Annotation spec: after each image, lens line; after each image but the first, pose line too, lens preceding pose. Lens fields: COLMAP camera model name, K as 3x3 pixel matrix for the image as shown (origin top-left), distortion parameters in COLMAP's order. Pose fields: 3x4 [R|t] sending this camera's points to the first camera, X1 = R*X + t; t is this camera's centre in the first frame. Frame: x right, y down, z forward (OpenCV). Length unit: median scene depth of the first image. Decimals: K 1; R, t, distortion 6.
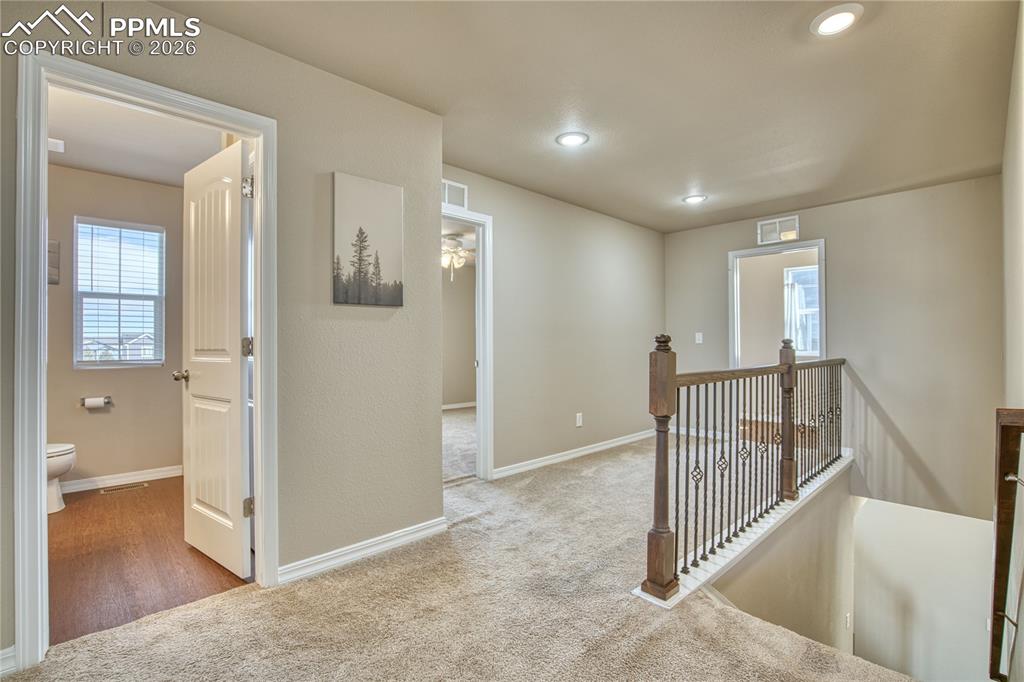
lens RADIAL K [[473.8, 0, 516.7], [0, 473.8, 339.9], [0, 0, 1]] dist [-0.049229, 0.015876]
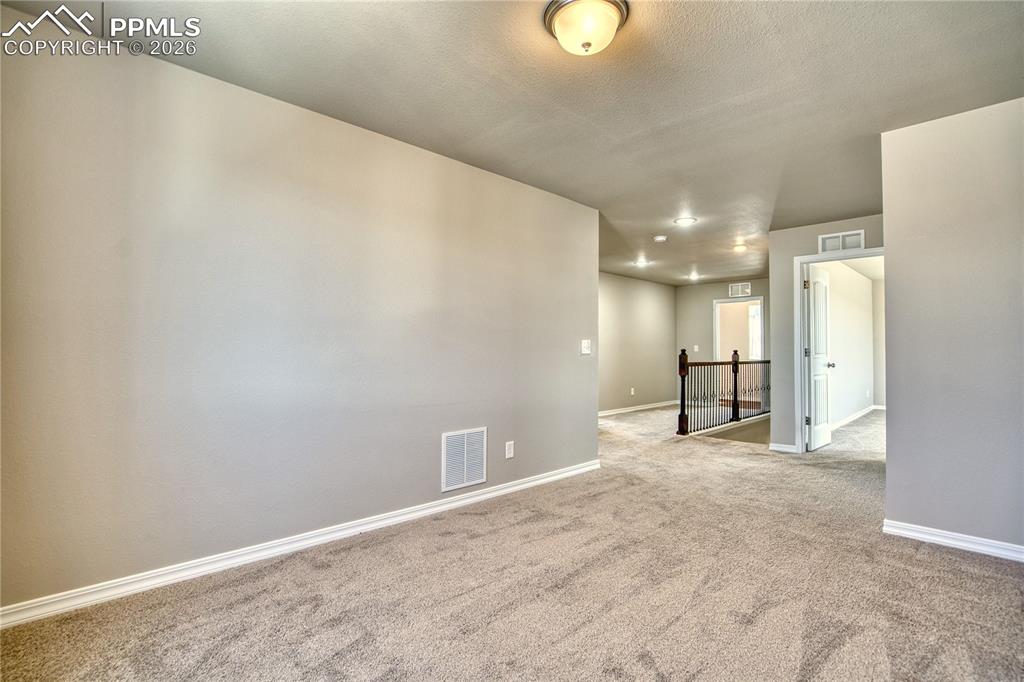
lens RADIAL K [[473.8, 0, 507.9], [0, 473.8, 342.5], [0, 0, 1]] dist [-0.049229, 0.015876]
pose [[0.999863, 0.003965, -0.016099, -0.203032], [-0.004107, 0.999953, -0.008778, -0.004806], [0.016064, 0.008843, 0.999832, -0.539564]]
